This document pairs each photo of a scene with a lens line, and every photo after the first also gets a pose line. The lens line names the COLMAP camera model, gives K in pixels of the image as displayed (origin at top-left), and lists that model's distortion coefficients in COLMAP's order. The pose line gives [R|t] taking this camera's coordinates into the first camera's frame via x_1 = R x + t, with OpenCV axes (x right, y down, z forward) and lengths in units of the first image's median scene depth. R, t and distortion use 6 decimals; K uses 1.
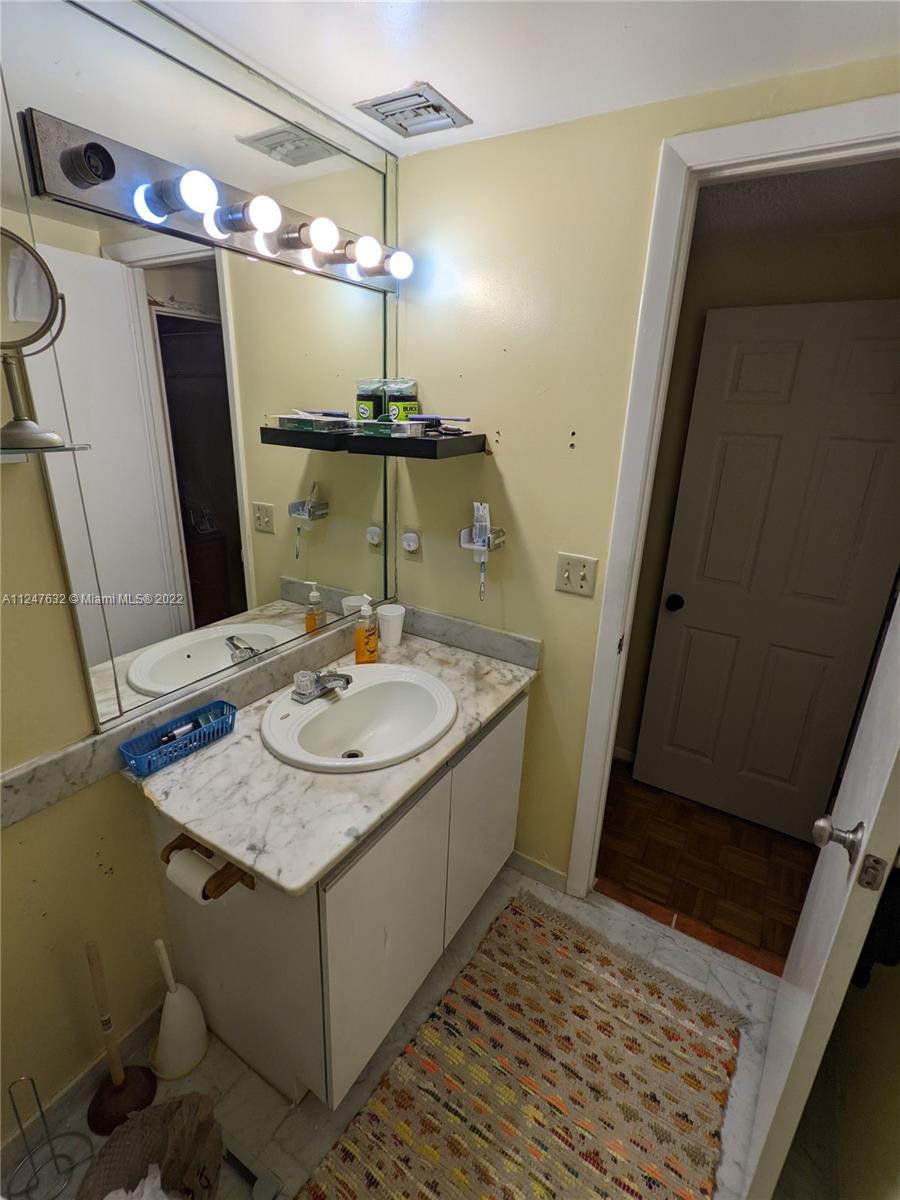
lens RADIAL K [[570.3, 0, 451.1], [0, 570.3, 606.3], [0, 0, 1]] dist [0.002779, 0.002087]
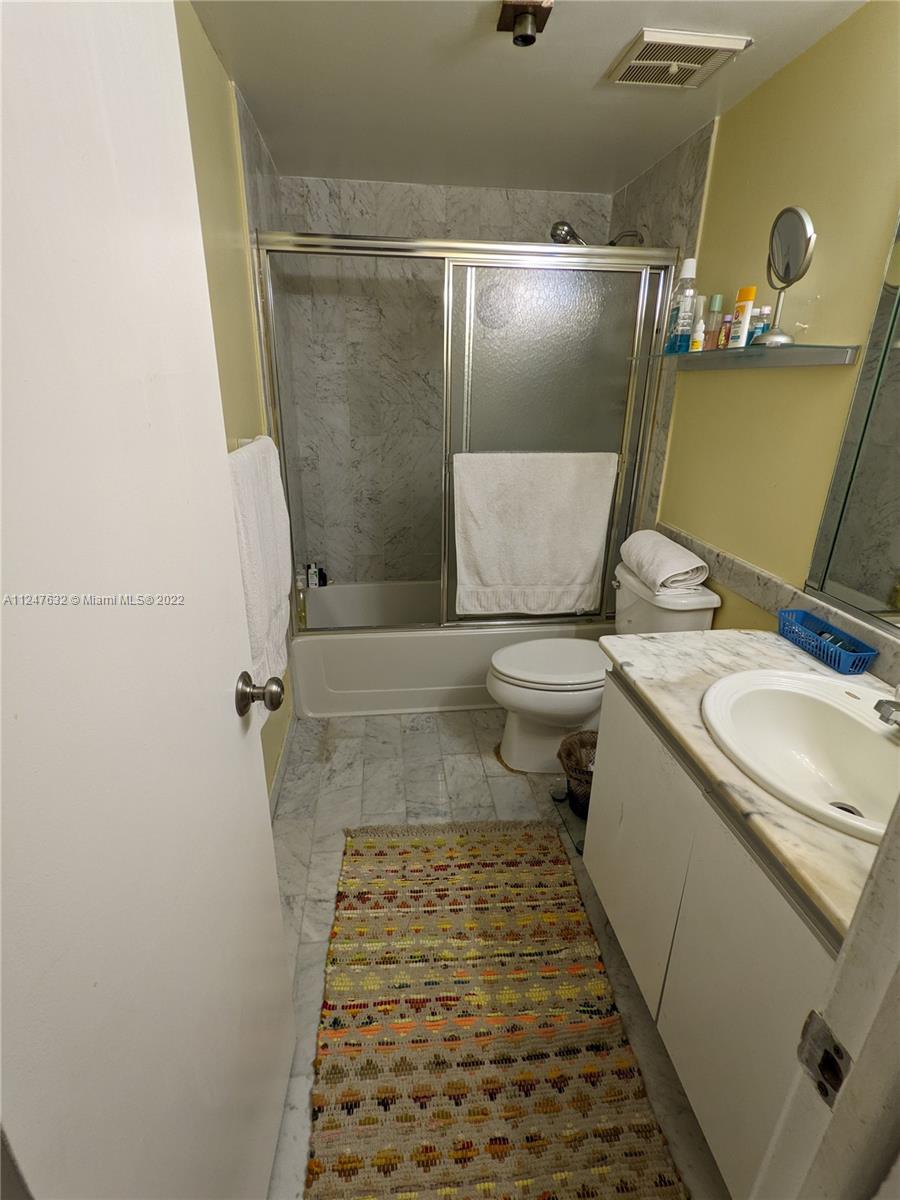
lens RADIAL K [[570.3, 0, 444.4], [0, 570.3, 592.3], [0, 0, 1]] dist [0.002779, 0.002087]
pose [[-0.778513, 0.182588, -0.600483, 0.693760], [-0.254773, 0.782440, 0.568223, -0.264750], [0.573593, 0.595356, -0.562621, 1.132200]]
